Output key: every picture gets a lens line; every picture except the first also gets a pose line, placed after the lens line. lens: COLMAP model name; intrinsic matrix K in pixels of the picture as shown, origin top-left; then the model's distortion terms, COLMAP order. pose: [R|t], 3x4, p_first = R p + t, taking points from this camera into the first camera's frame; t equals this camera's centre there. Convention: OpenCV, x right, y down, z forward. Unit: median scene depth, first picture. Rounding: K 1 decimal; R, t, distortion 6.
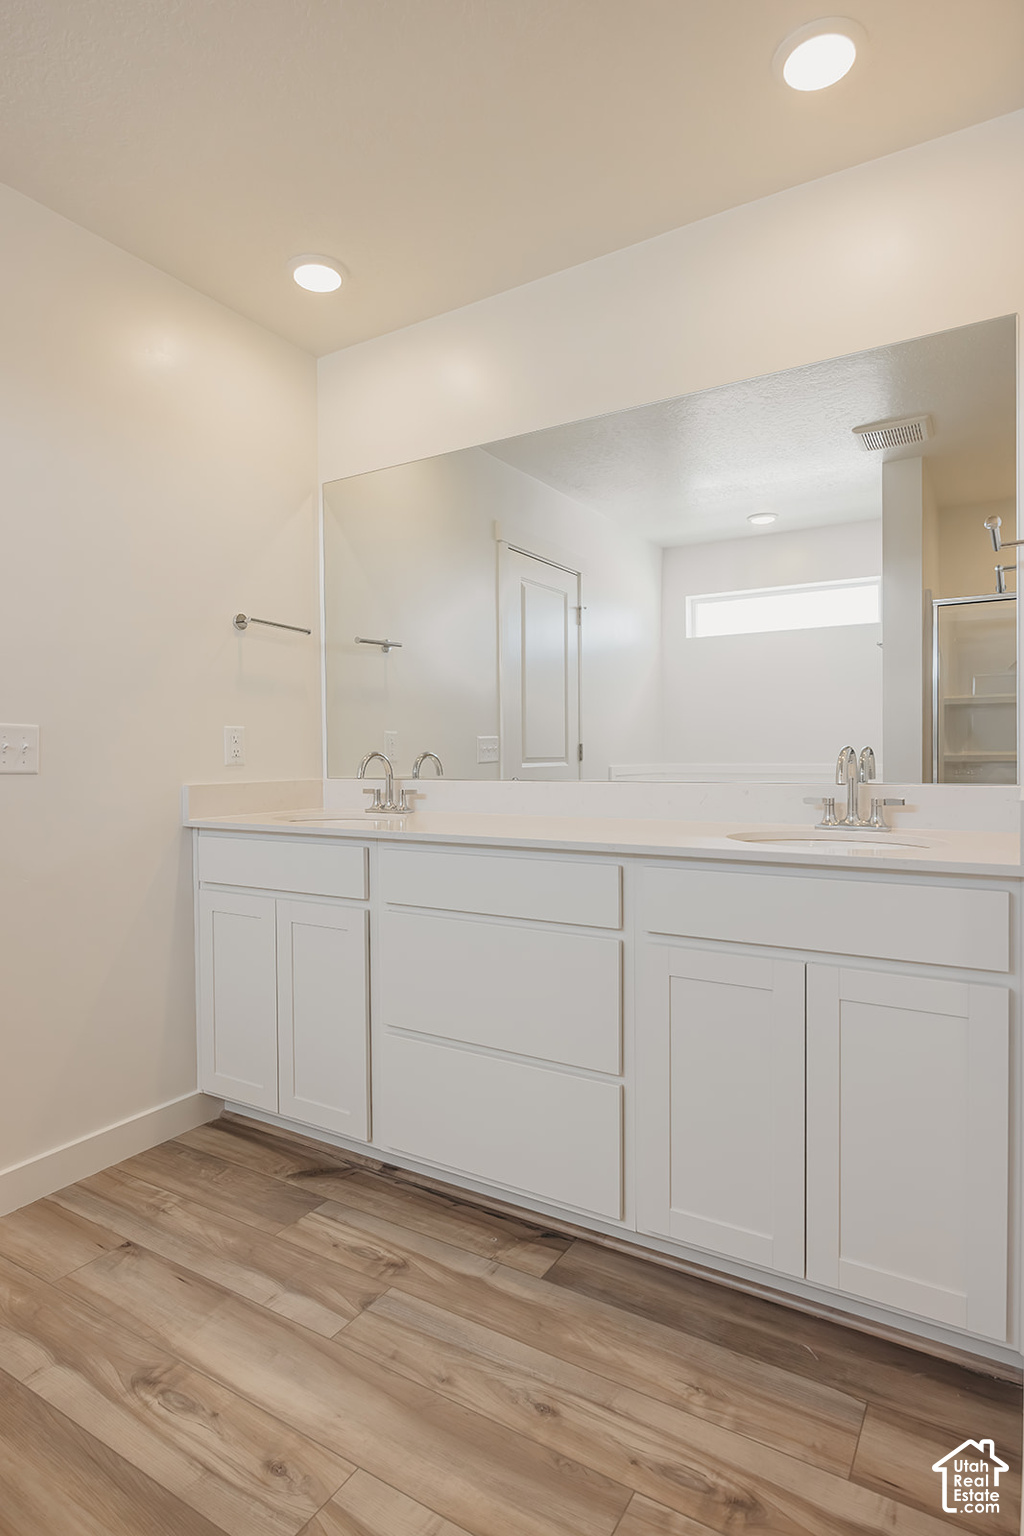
lens RADIAL K [[857.6, 0, 495.3], [0, 857.6, 770.2], [0, 0, 1]] dist [0.012095, -0.004722]
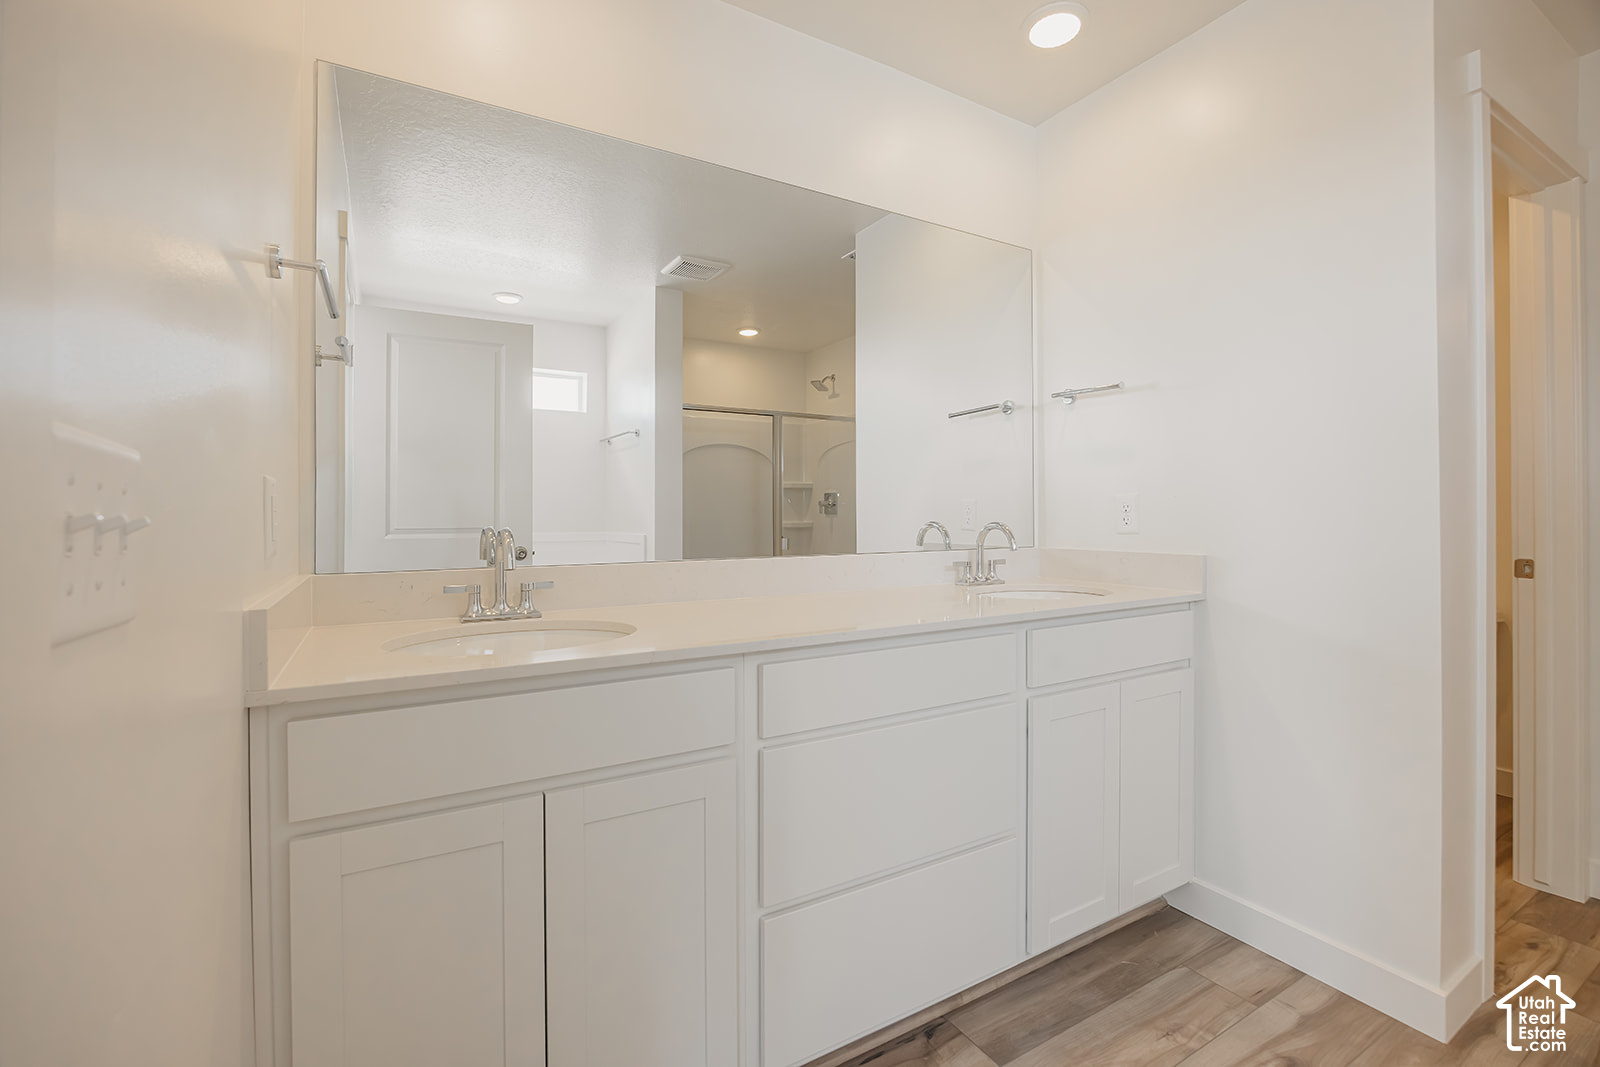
lens RADIAL K [[688.2, 0, 805.4], [0, 688.2, 536.9], [0, 0, 1]] dist [-0.020344, 0.001566]
pose [[0.440362, -0.001299, 0.897819, -0.759563], [0.006629, 0.999976, -0.001805, -0.006623], [-0.897796, 0.006746, 0.440361, 0.891751]]
